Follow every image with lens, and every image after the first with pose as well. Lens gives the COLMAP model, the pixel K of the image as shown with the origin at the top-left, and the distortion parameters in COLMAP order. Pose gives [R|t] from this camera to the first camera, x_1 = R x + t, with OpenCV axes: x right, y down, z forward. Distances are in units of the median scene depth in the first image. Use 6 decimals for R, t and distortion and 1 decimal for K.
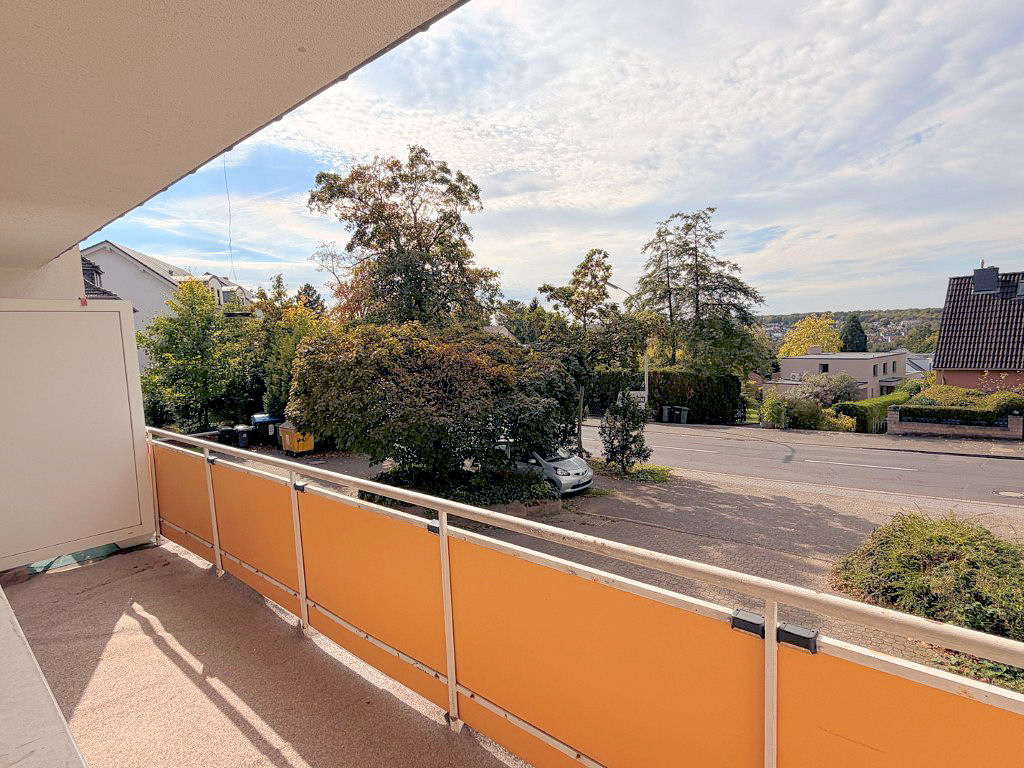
lens RADIAL K [[547.0, 0, 515.7], [0, 547.0, 386.2], [0, 0, 1]] dist [0.002645, 0.000147]
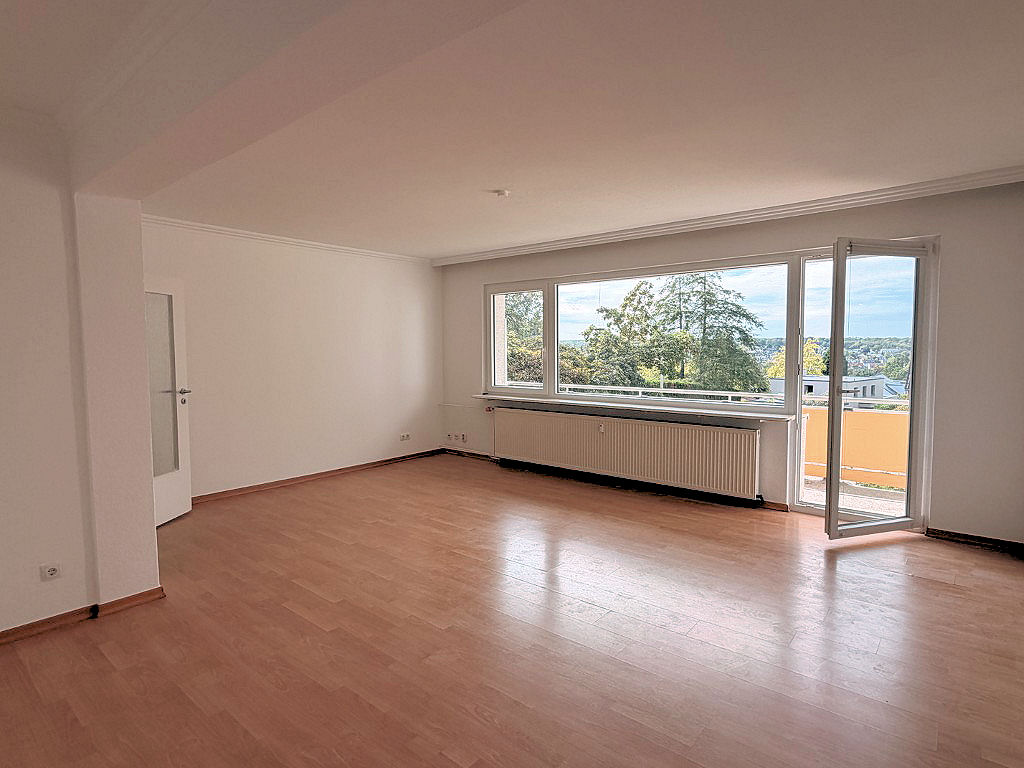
lens RADIAL K [[547.0, 0, 512.1], [0, 547.0, 383.5], [0, 0, 1]] dist [0.002645, 0.000147]
pose [[0.999004, 0.039145, 0.021433, -0.096322], [-0.038532, 0.998856, -0.028302, 0.019462], [-0.022516, 0.027448, 0.999370, -0.141342]]
